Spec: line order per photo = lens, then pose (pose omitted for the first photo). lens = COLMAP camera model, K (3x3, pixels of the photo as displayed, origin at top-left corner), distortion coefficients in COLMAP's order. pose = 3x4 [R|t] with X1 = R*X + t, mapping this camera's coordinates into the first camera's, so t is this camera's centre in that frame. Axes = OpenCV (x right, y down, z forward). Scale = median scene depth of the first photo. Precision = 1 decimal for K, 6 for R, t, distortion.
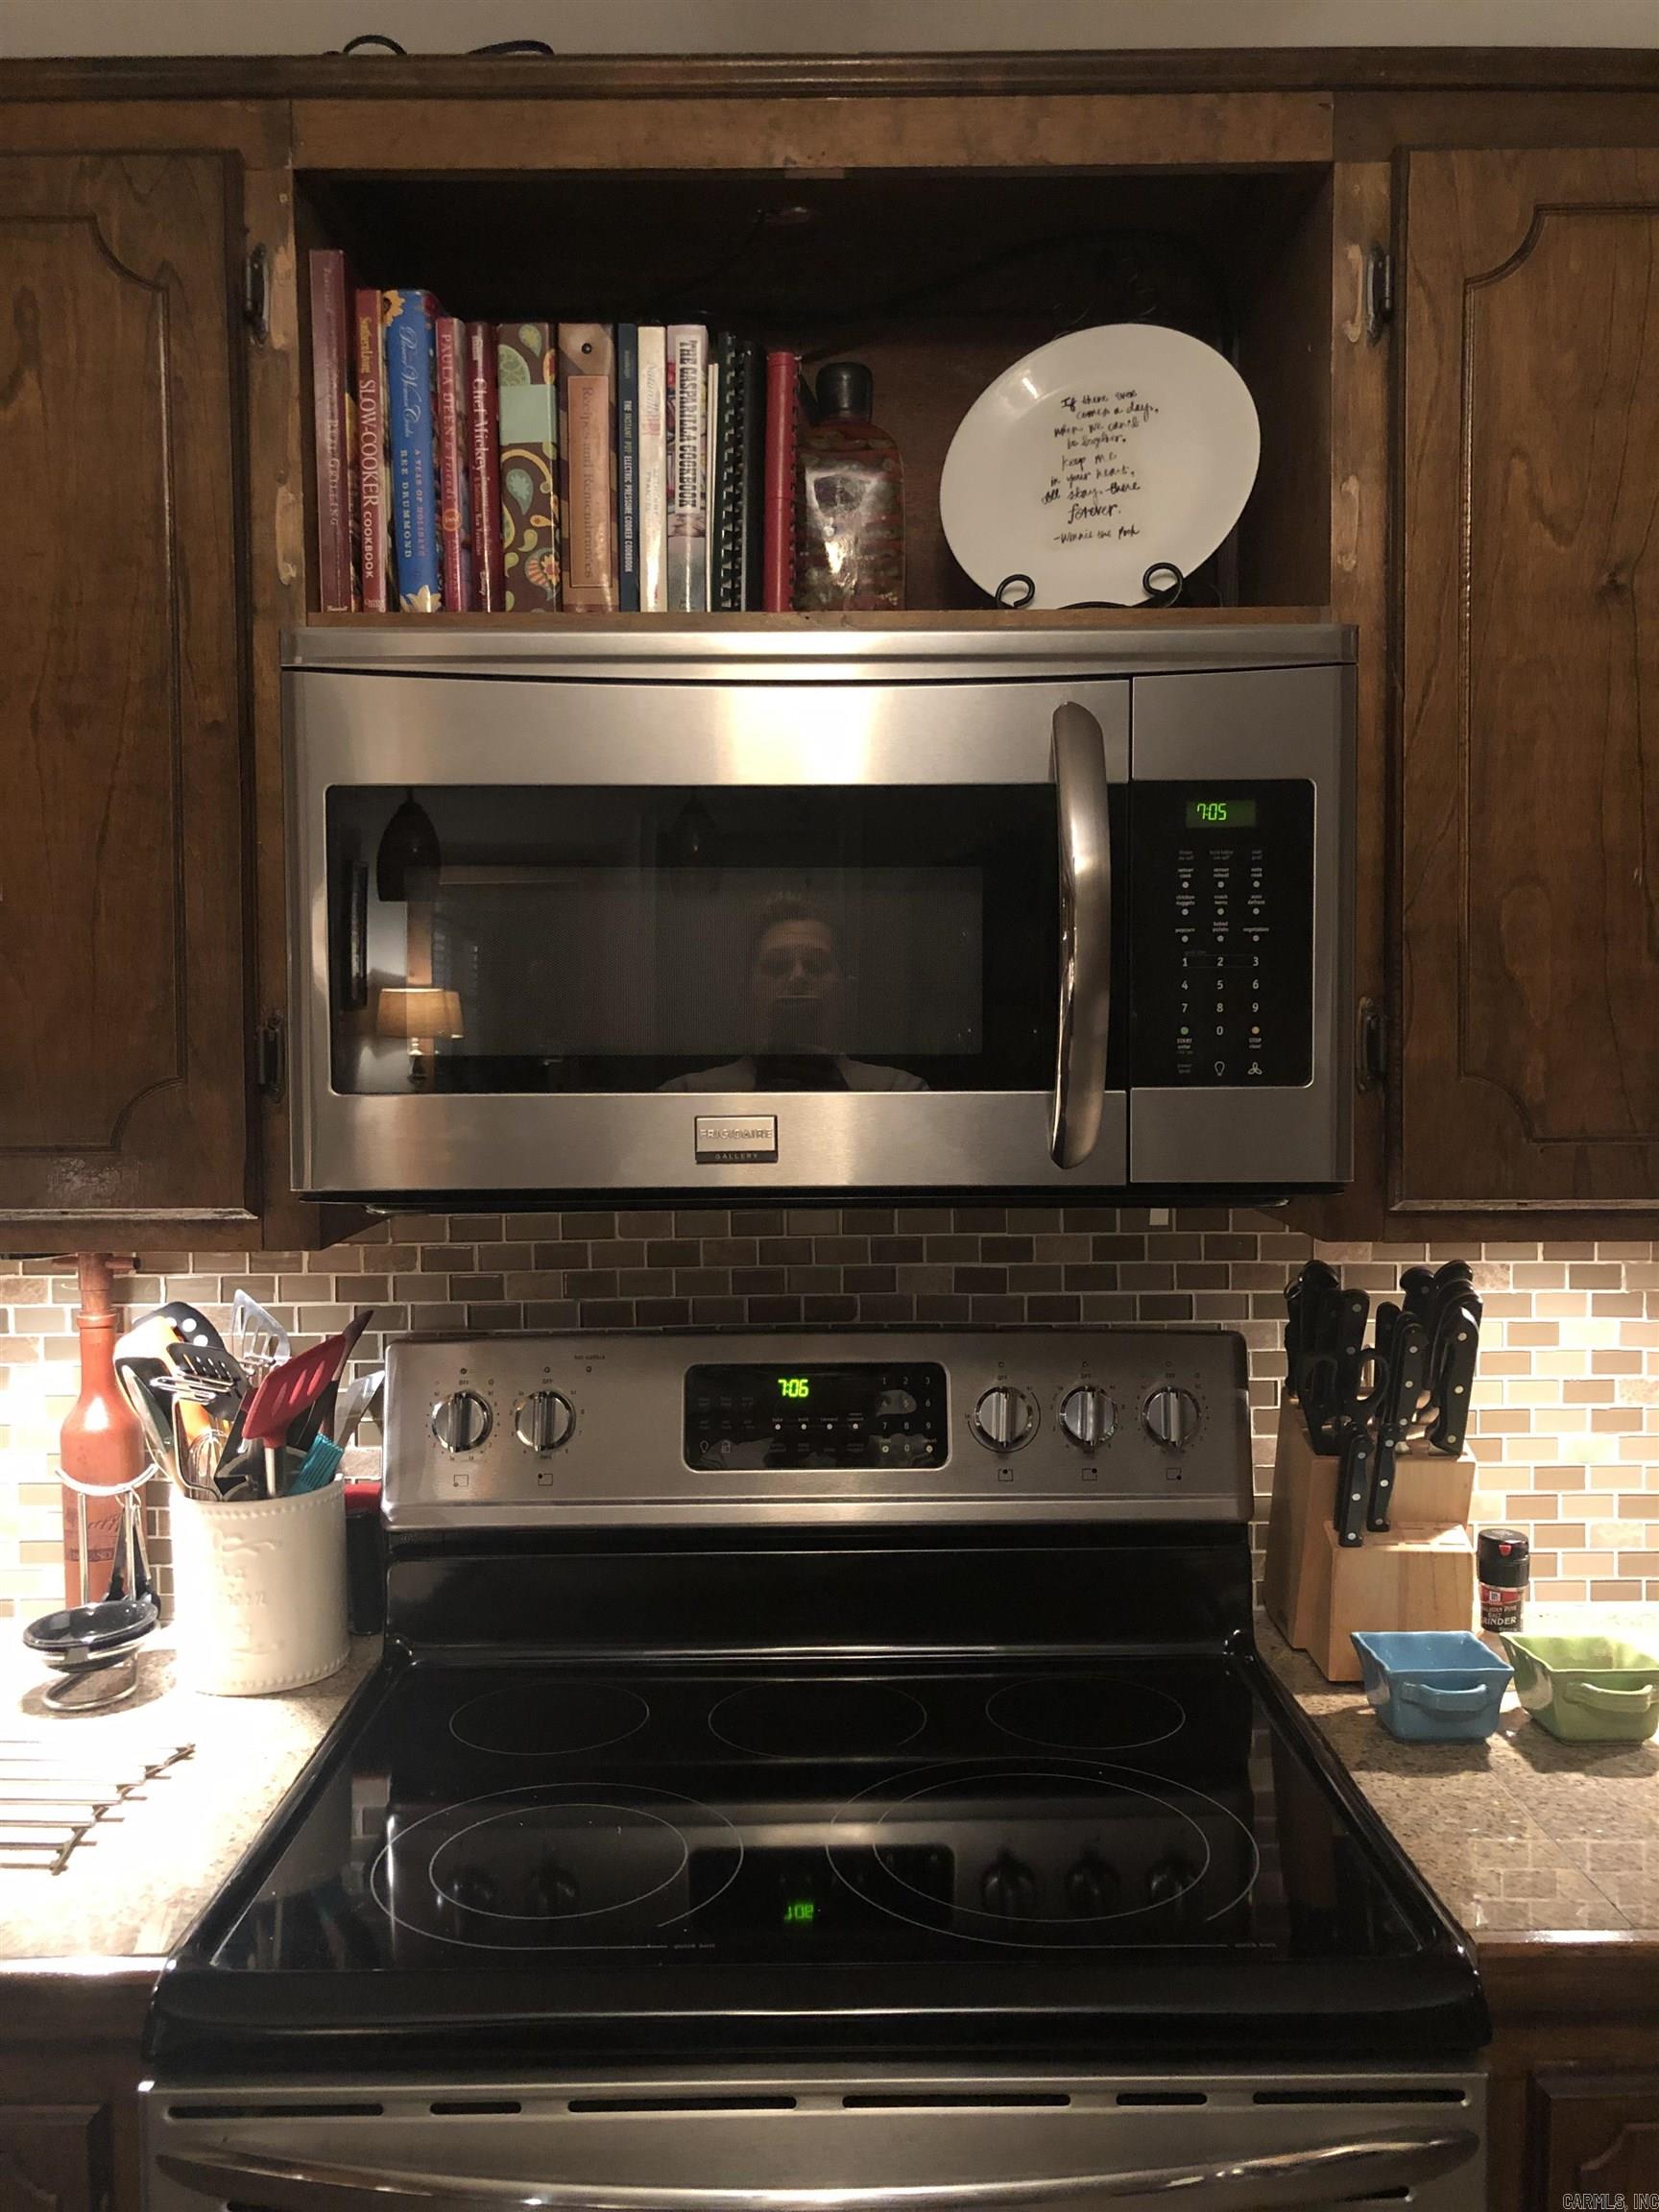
lens RADIAL K [[1545.7, 0, 841.4], [0, 1545.7, 1105.1], [0, 0, 1]] dist [0.002777, 0.001201]
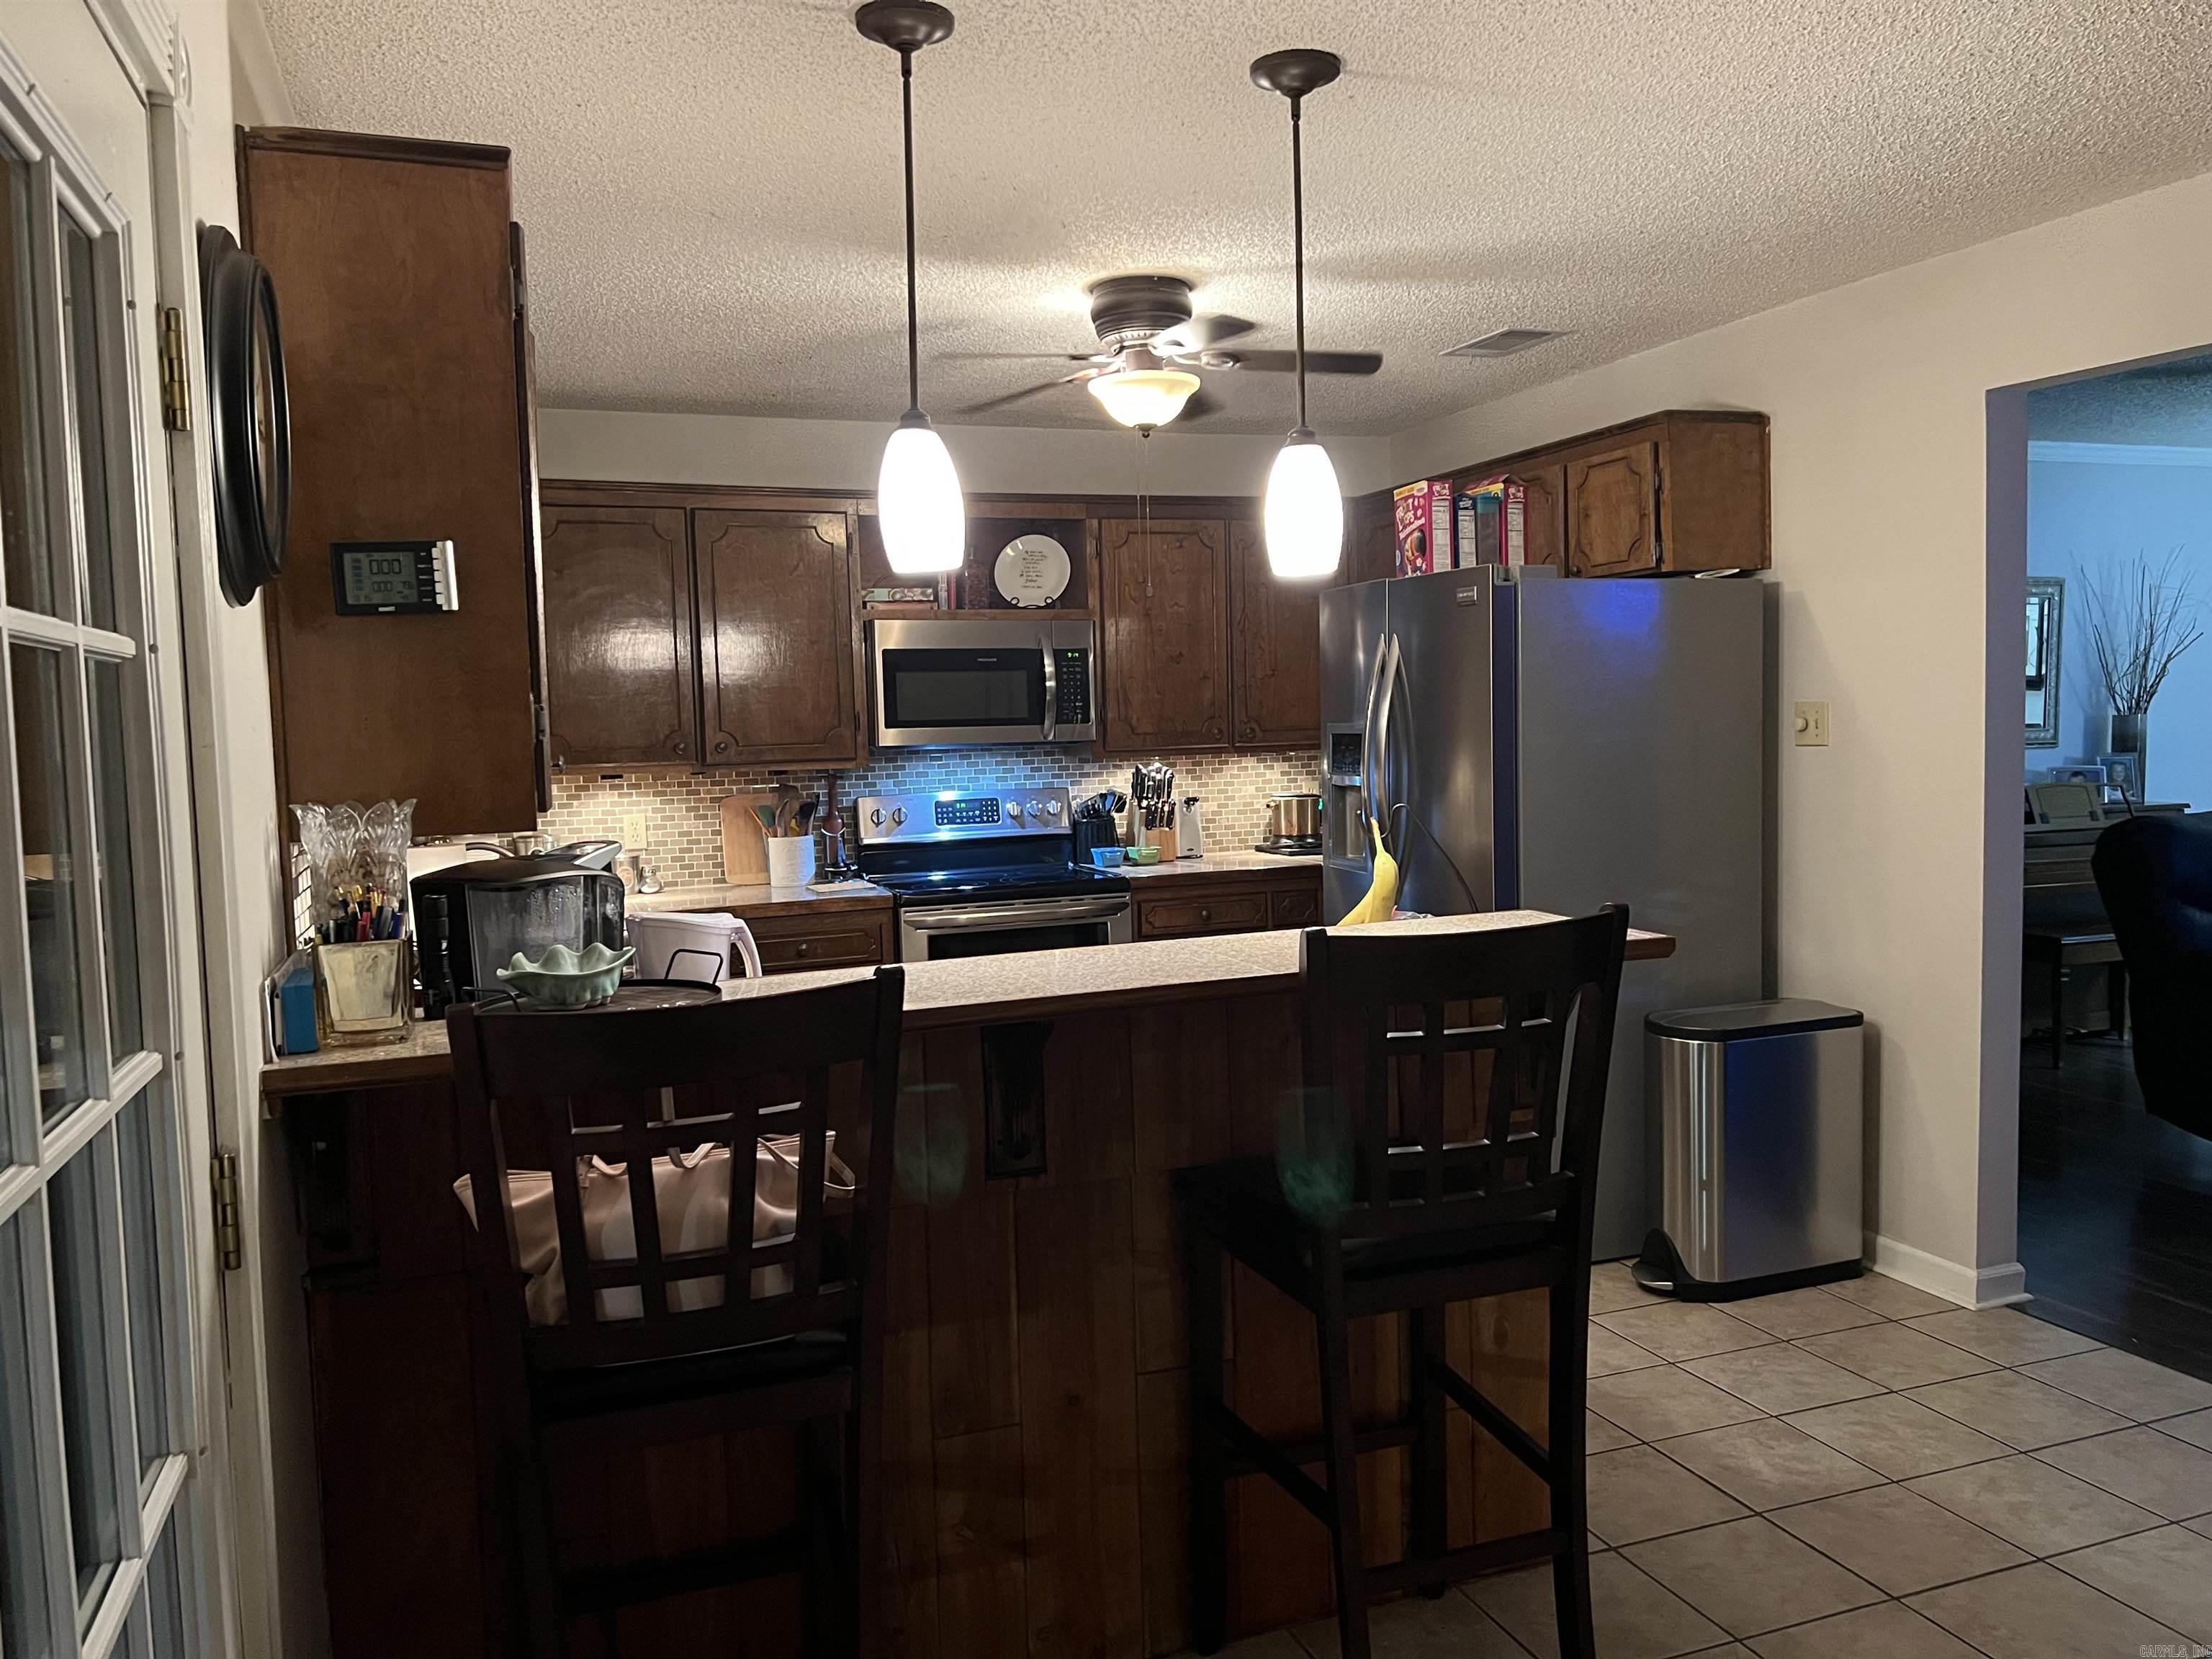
lens RADIAL K [[1693.1, 0, 1115.1], [0, 1693.1, 853.0], [0, 0, 1]] dist [0.043339, -0.060192]
pose [[0.942018, -0.047130, 0.332236, -1.296246], [0.030622, 0.998030, 0.054752, 0.099143], [-0.334162, -0.041403, 0.941606, -3.738020]]
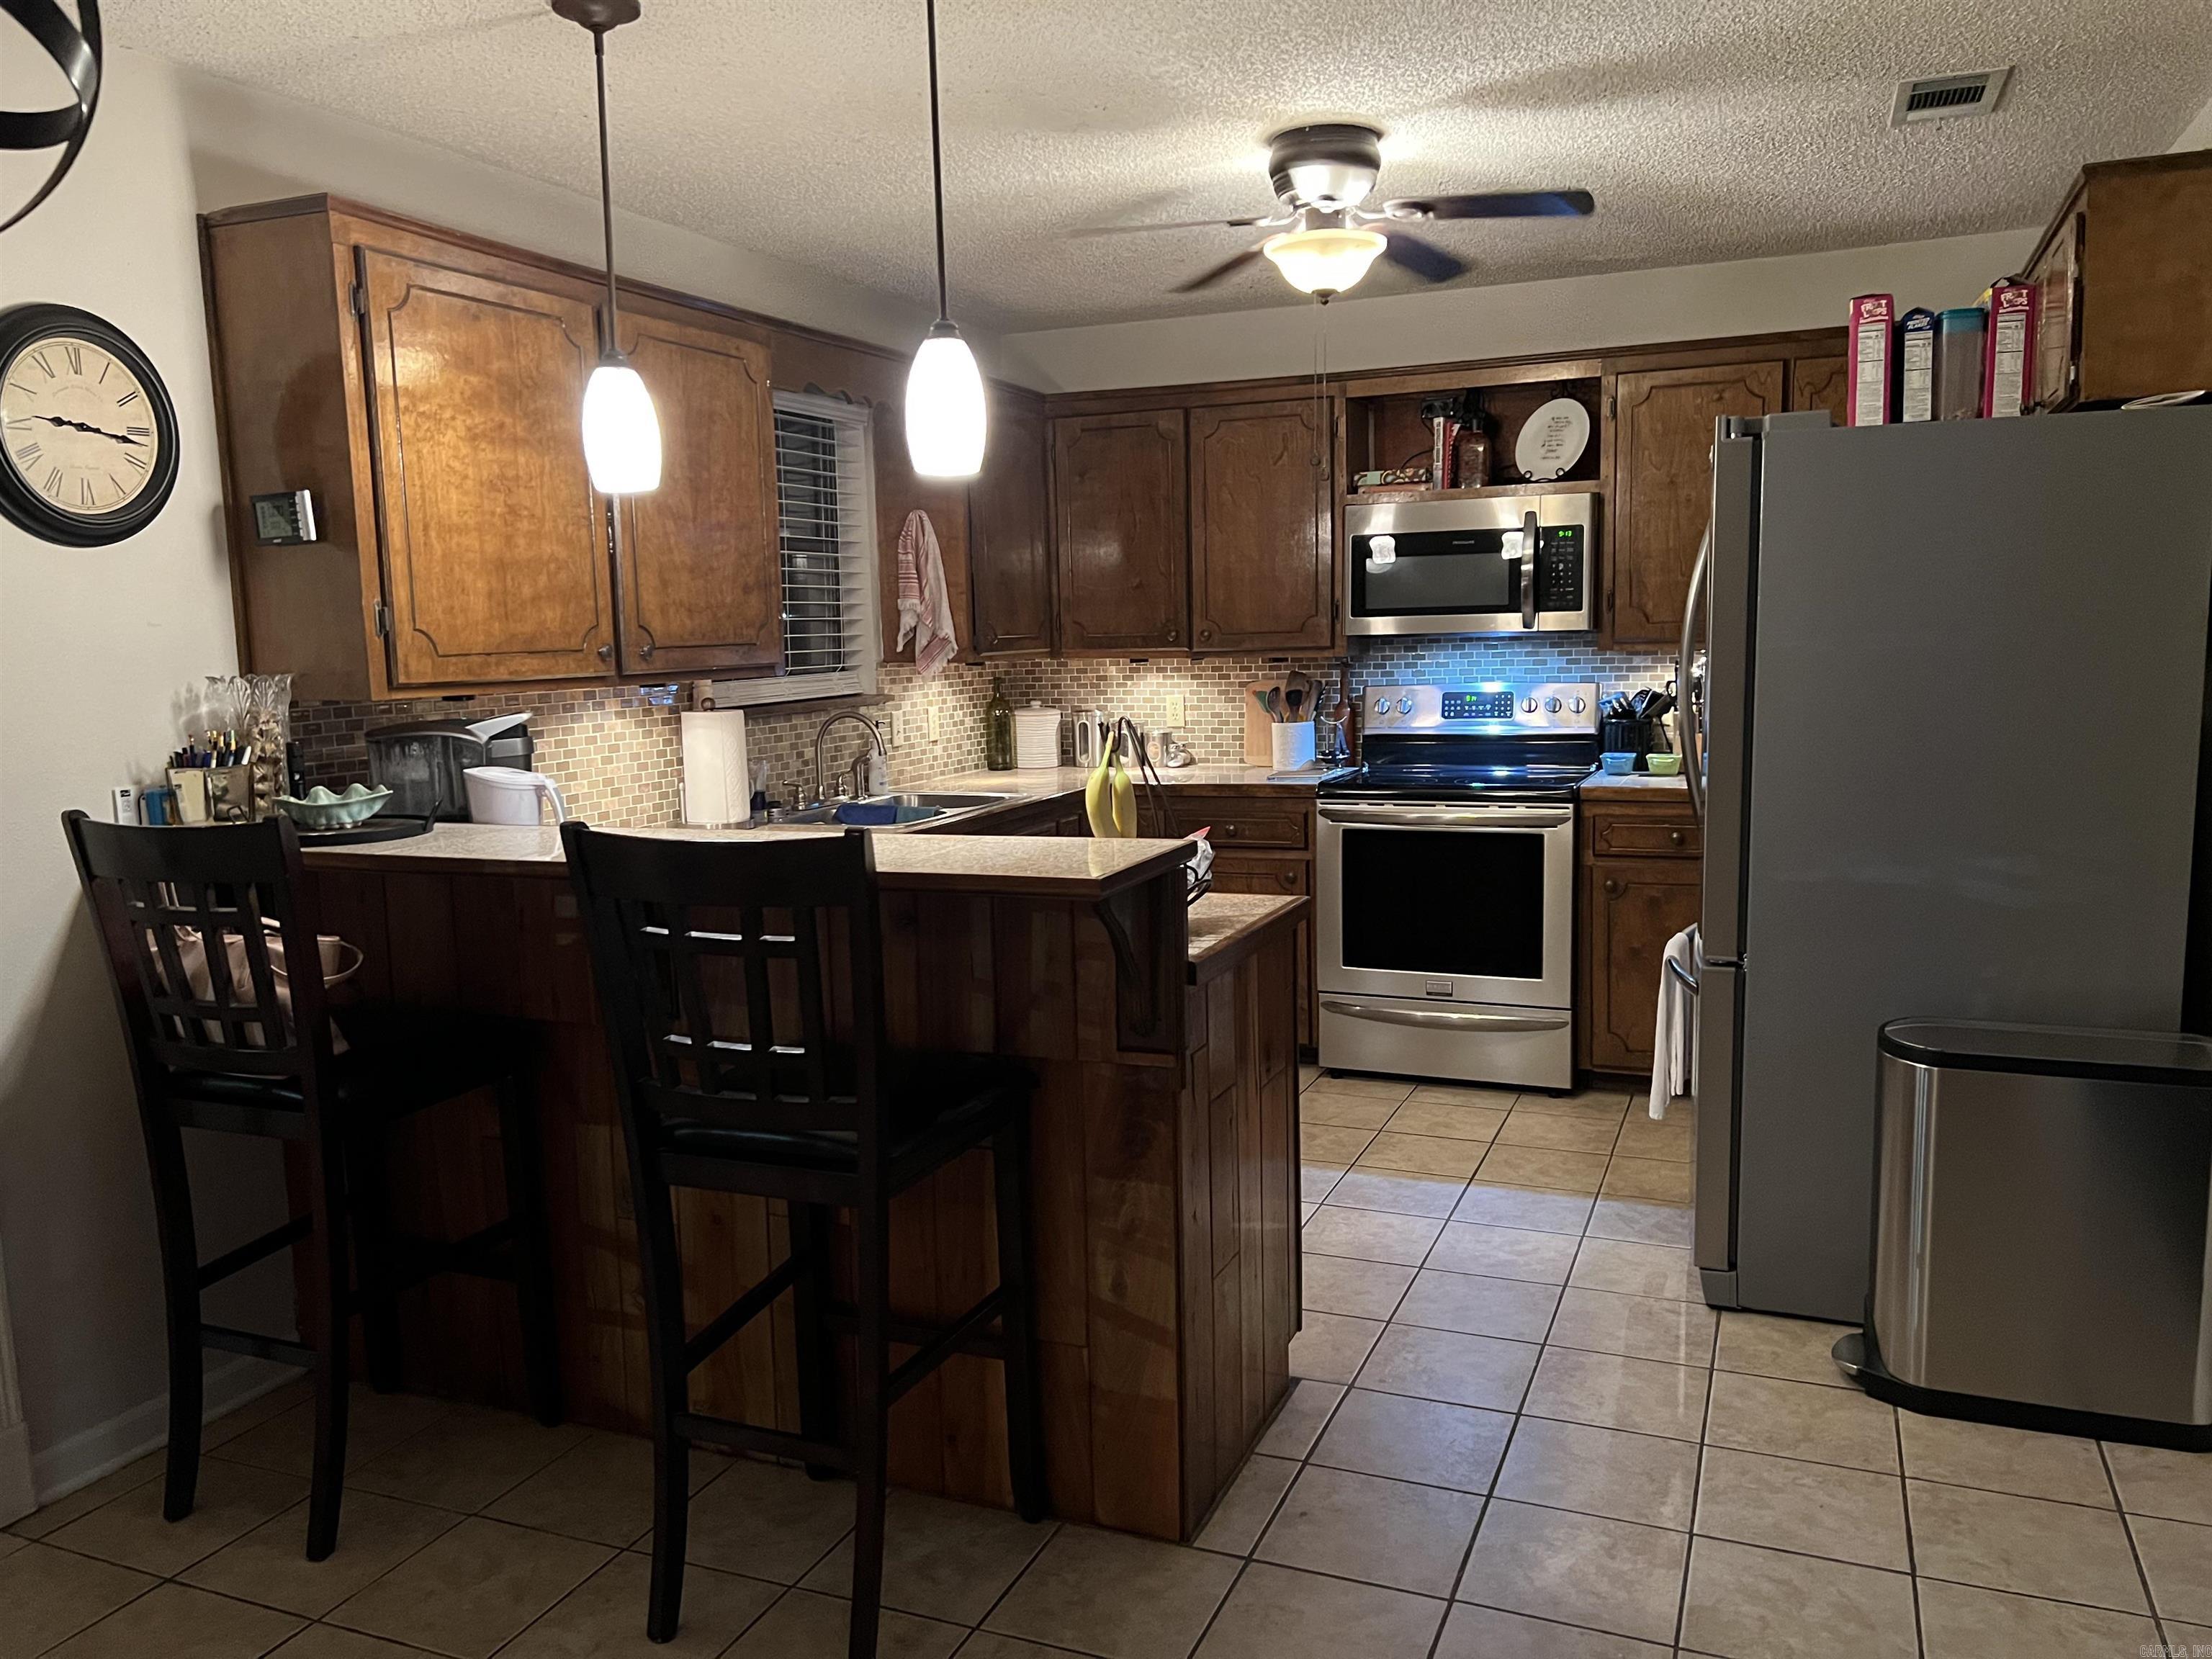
lens RADIAL K [[1693.1, 0, 1084.1], [0, 1693.1, 879.8], [0, 0, 1]] dist [0.043339, -0.060192]
pose [[0.910595, 0.046775, -0.410644, 0.970056], [0.007115, 0.991654, 0.128735, 0.102735], [0.413238, -0.120147, 0.902662, -3.666158]]
